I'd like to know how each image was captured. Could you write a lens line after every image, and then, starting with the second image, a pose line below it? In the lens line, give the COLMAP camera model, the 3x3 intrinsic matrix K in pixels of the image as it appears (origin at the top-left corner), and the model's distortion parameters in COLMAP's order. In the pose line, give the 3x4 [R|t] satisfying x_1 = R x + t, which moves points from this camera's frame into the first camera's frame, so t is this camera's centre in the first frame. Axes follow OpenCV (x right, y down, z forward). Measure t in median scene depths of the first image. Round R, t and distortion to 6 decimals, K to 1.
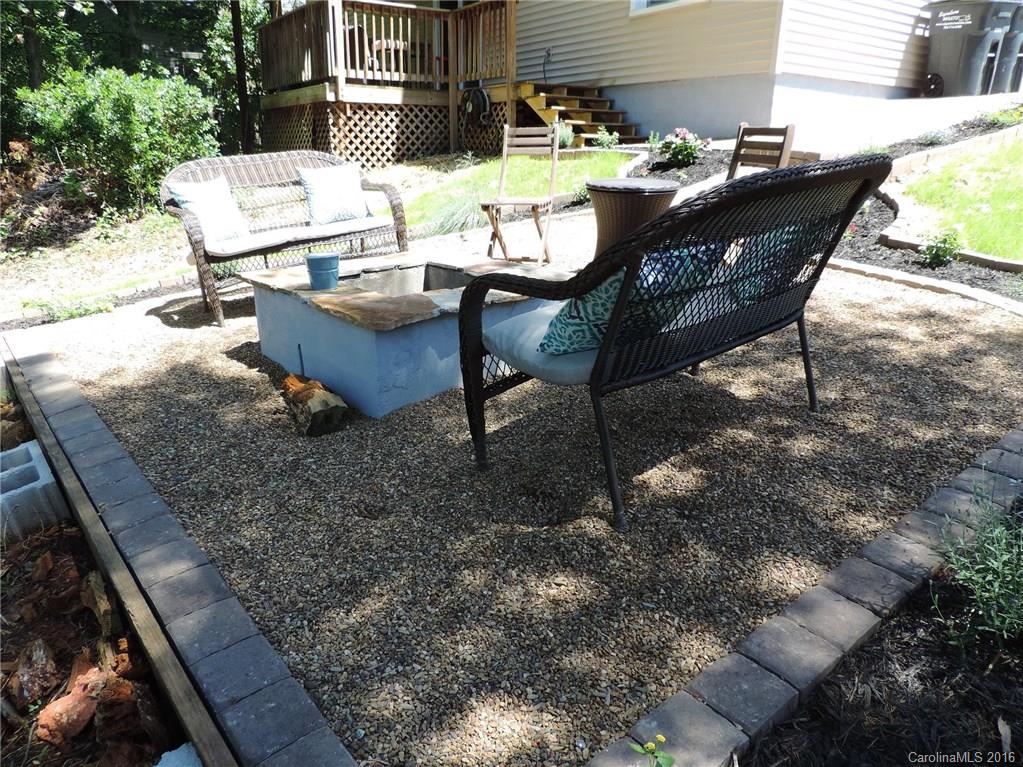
lens RADIAL K [[727.5, 0, 512.4], [0, 727.5, 379.5], [0, 0, 1]] dist [-0.017607, 0.000369]
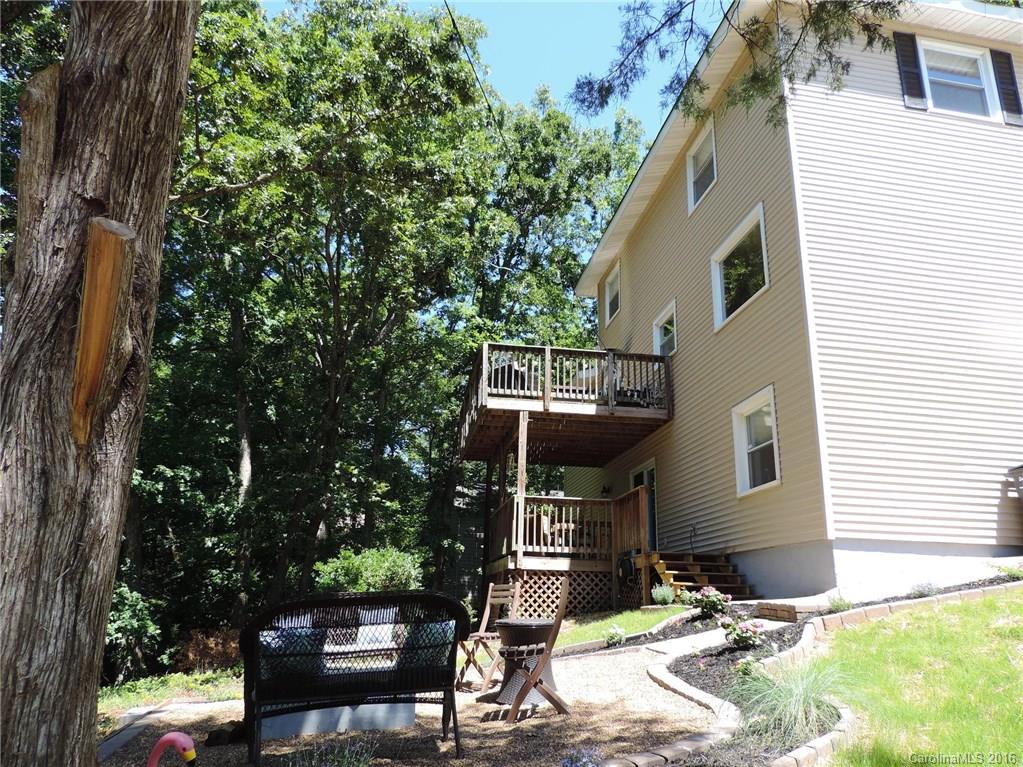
lens RADIAL K [[727.5, 0, 511.1], [0, 727.5, 383.9], [0, 0, 1]] dist [-0.017607, 0.000369]
pose [[0.902812, -0.119159, -0.413196, 0.323166], [-0.142018, 0.824319, -0.548023, 0.056036], [0.405908, 0.553443, 0.727283, -0.131428]]
